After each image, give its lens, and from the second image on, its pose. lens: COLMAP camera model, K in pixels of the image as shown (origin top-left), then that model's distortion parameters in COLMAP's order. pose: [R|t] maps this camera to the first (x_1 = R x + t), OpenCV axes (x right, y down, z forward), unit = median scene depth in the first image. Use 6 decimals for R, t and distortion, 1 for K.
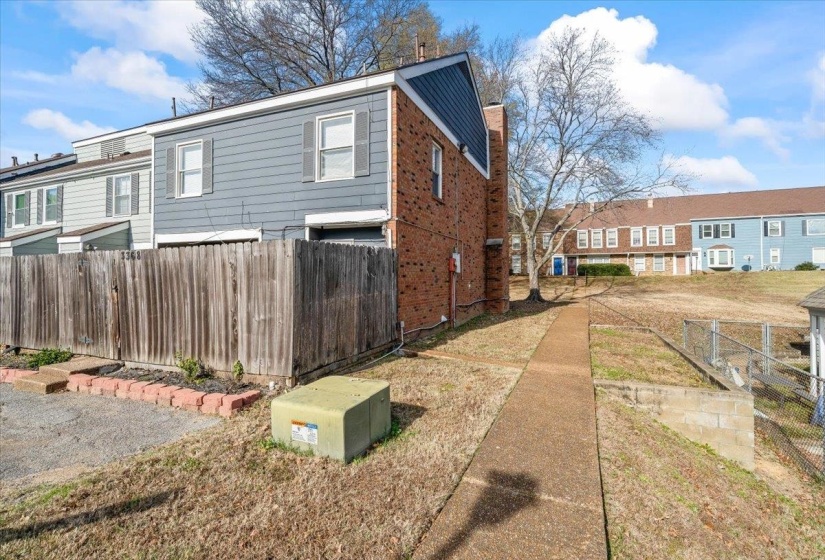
lens RADIAL K [[404.3, 0, 412.5], [0, 404.3, 280.0], [0, 0, 1]] dist [-0.001784, -0.000283]
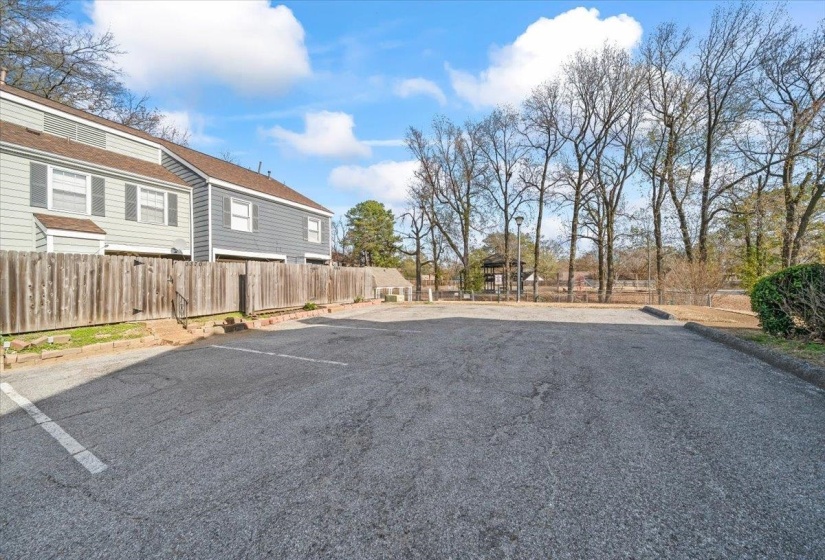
lens RADIAL K [[287.0, 0, 405.5], [0, 287.0, 289.5], [0, 0, 1]] dist [0.000260, -0.000049]
pose [[0.100322, -0.020914, 0.994735, -2.007921], [0.020972, 0.999601, 0.018901, 0.051255], [-0.994734, 0.018966, 0.100721, 0.178134]]
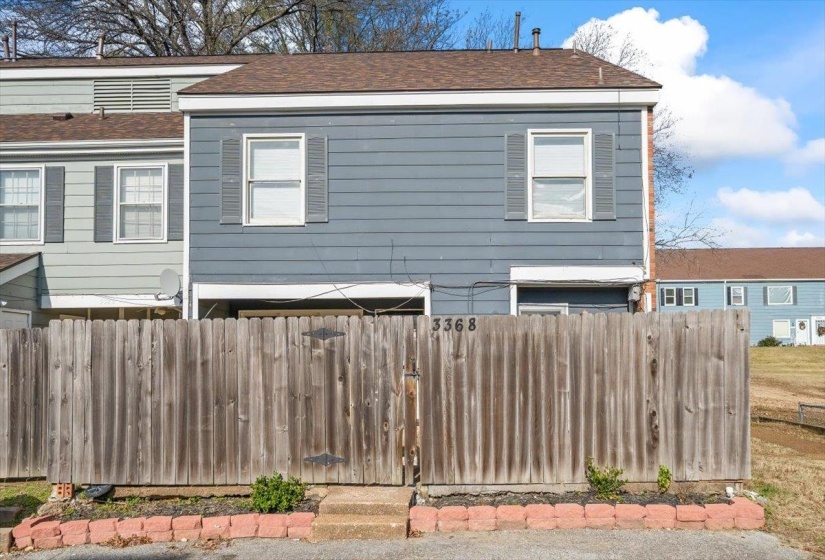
lens RADIAL K [[658.9, 0, 412.8], [0, 658.9, 353.4], [0, 0, 1]] dist [-0.005430, -0.002634]
pose [[0.930023, -0.002609, 0.367492, -0.830957], [0.007407, 0.999905, -0.011647, -0.000616], [-0.367426, 0.013555, 0.929954, 0.010604]]
